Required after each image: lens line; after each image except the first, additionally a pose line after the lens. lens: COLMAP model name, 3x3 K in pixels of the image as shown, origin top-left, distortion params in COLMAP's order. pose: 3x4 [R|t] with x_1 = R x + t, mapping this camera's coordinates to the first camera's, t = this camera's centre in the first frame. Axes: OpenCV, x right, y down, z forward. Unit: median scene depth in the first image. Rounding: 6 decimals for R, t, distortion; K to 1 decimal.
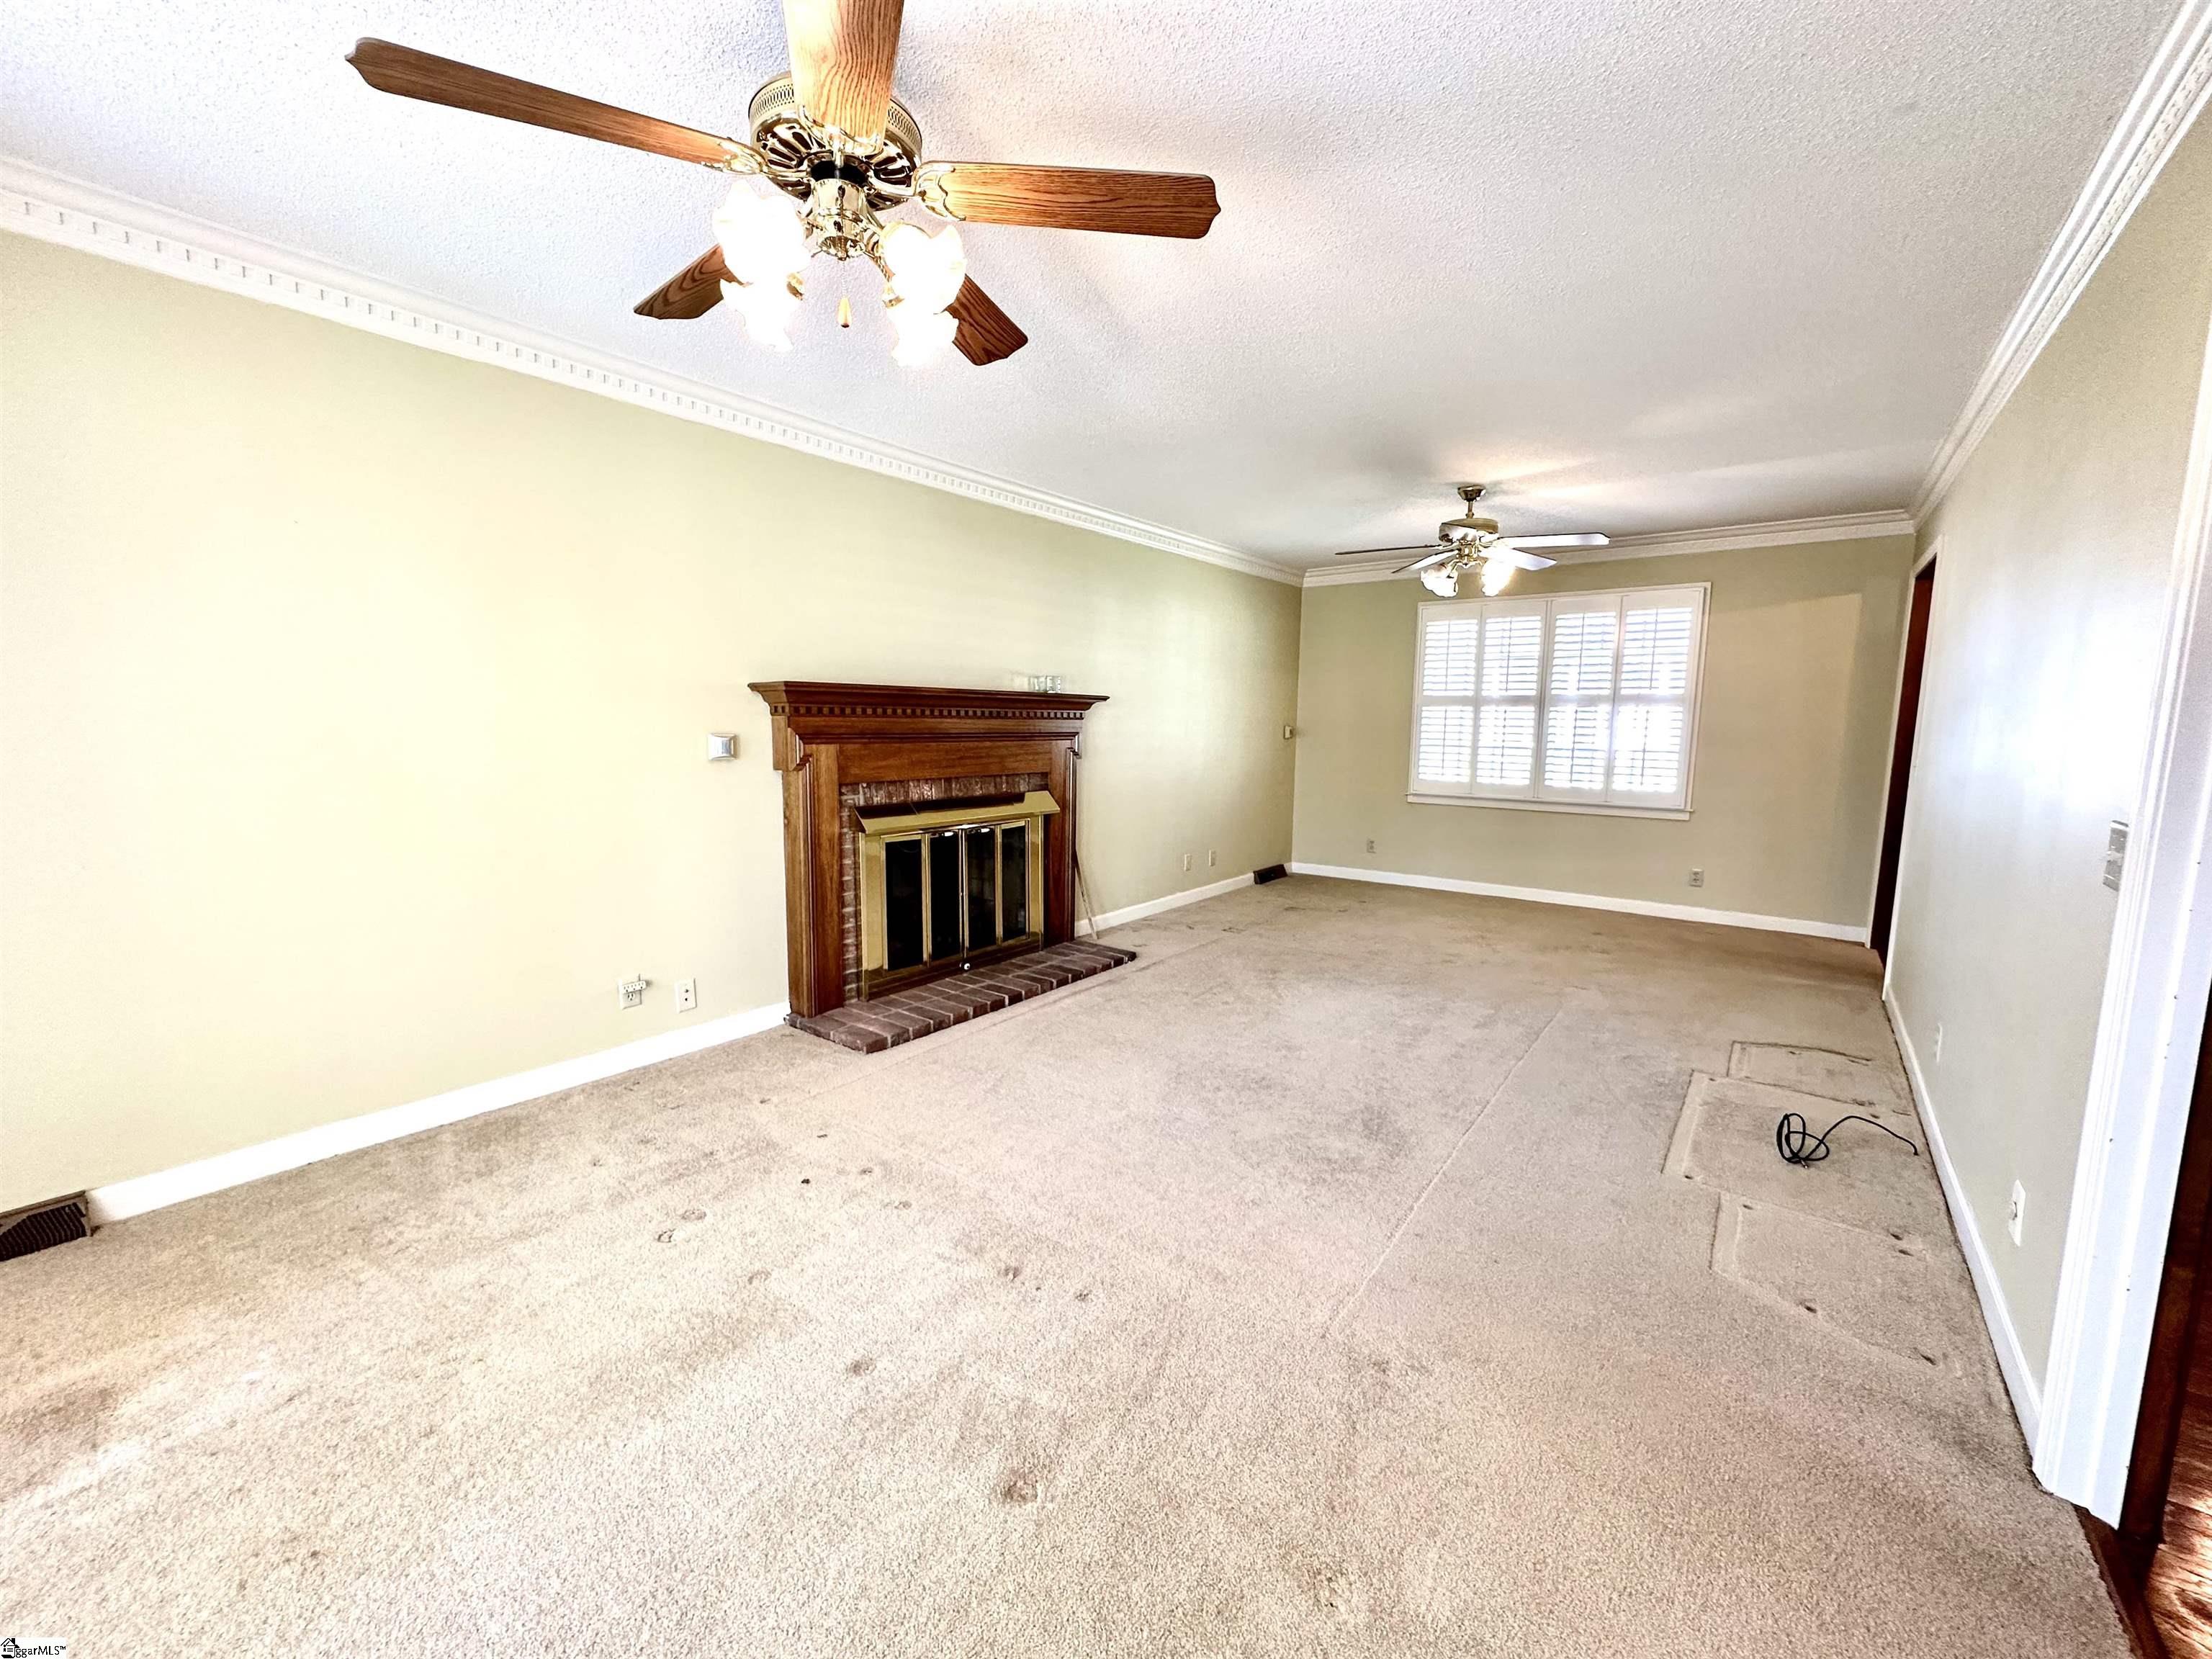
lens RADIAL K [[883.6, 0, 1104.7], [0, 883.6, 826.1], [0, 0, 1]] dist [-0.000748, 0.000551]
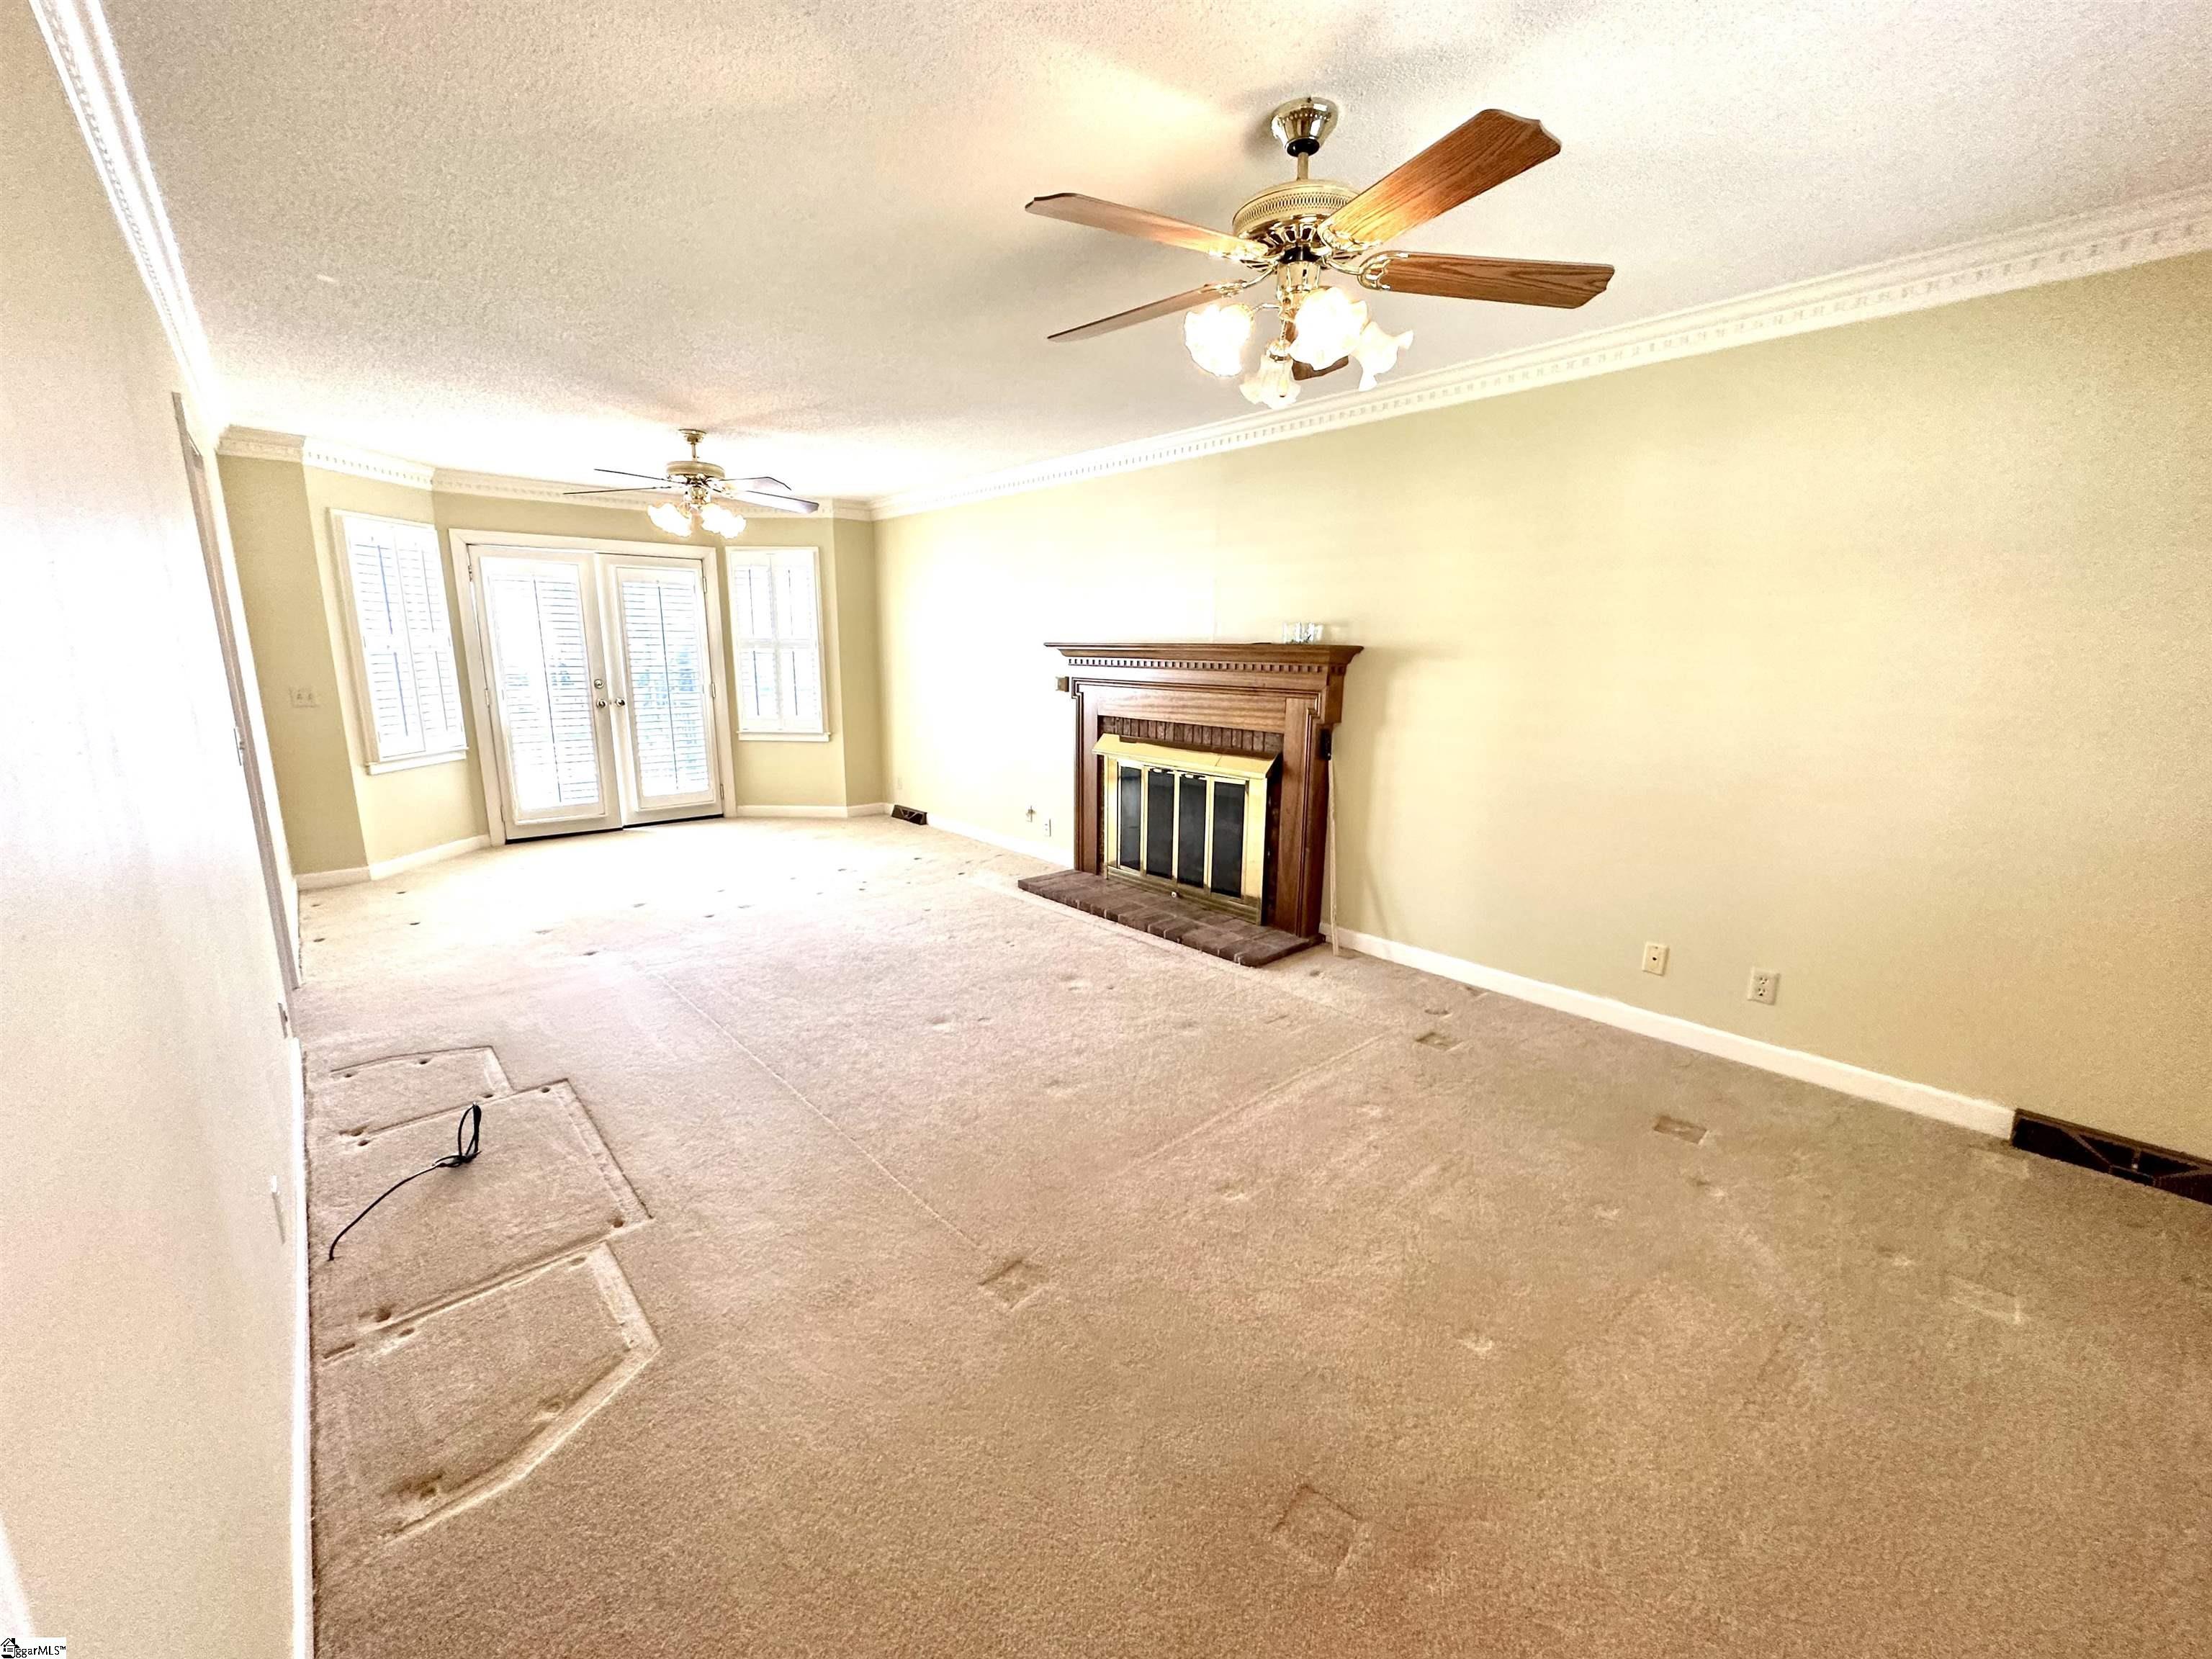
lens RADIAL K [[883.6, 0, 1108.5], [0, 883.6, 826.1], [0, 0, 1]] dist [-0.000748, 0.000551]
pose [[-0.163658, 0.185097, -0.968997, 0.889562], [-0.135270, 0.968752, 0.207897, -0.140007], [0.977199, 0.165100, -0.133506, 1.018988]]
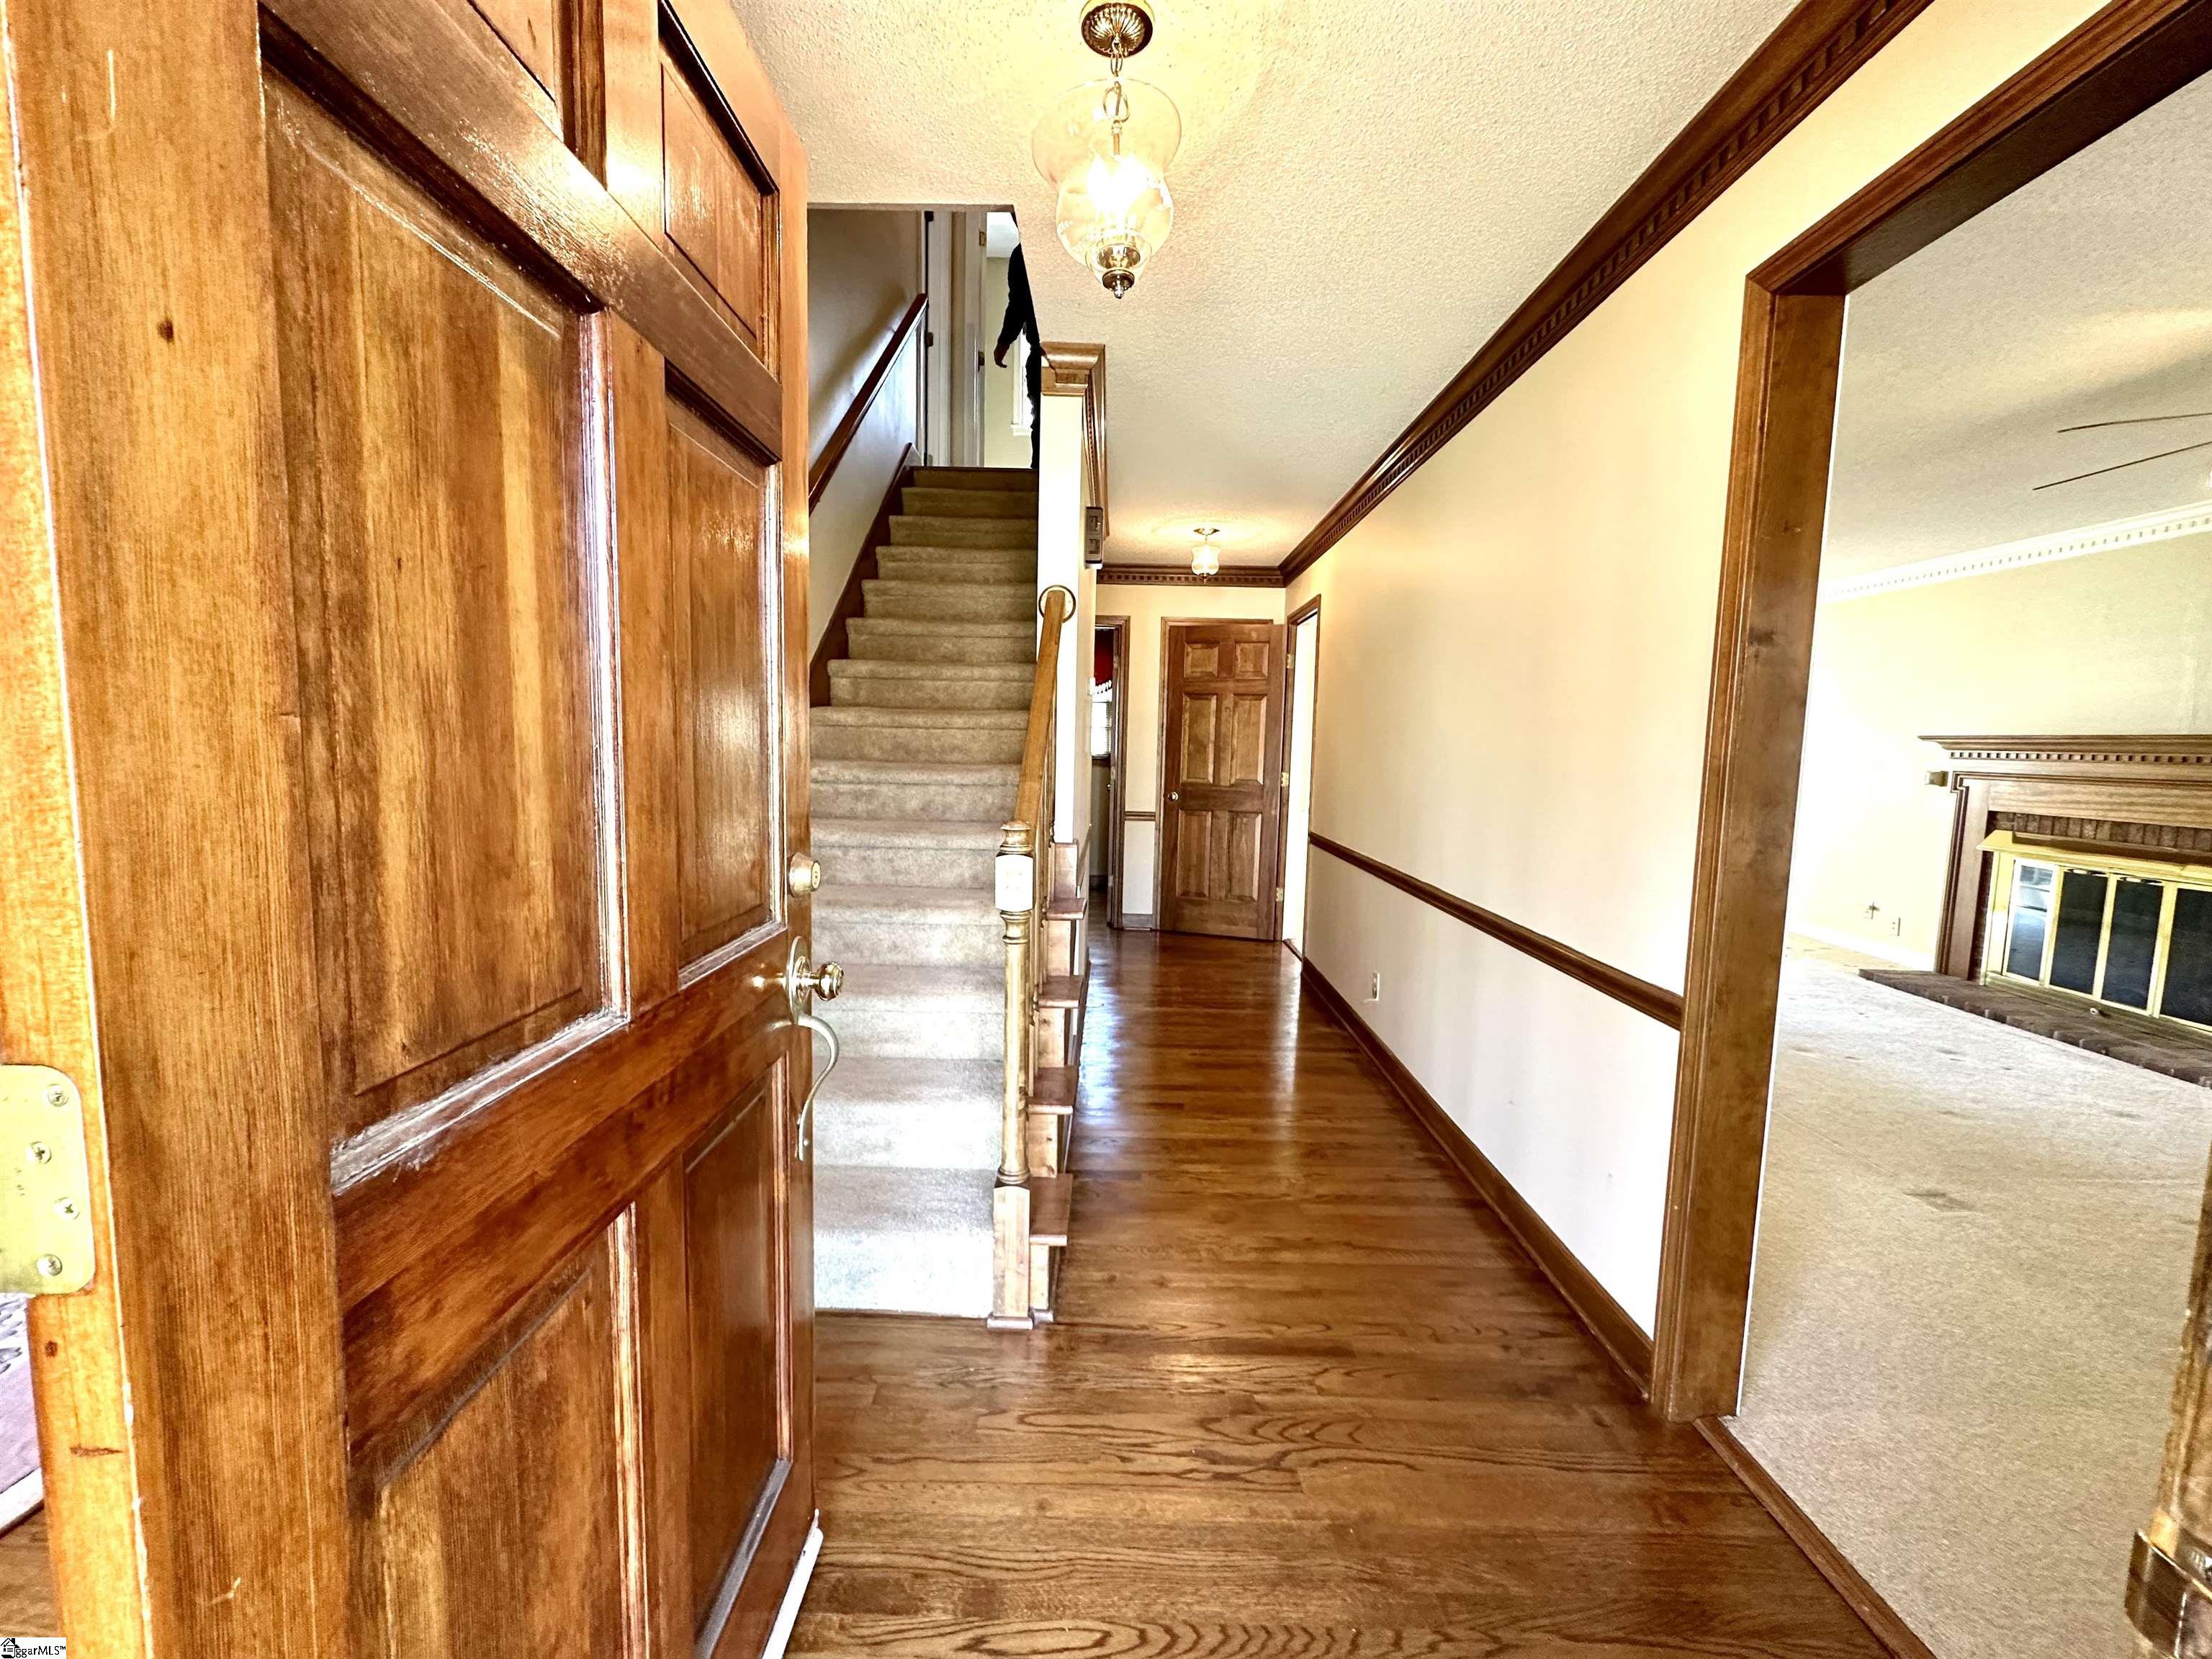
lens RADIAL K [[883.6, 0, 1104.6], [0, 883.6, 828.7], [0, 0, 1]] dist [-0.000748, 0.000551]
pose [[-0.790945, 0.037438, -0.610741, 1.287715], [-0.102506, 0.975914, 0.192574, -0.116026], [0.603241, 0.214920, -0.768056, 1.013481]]
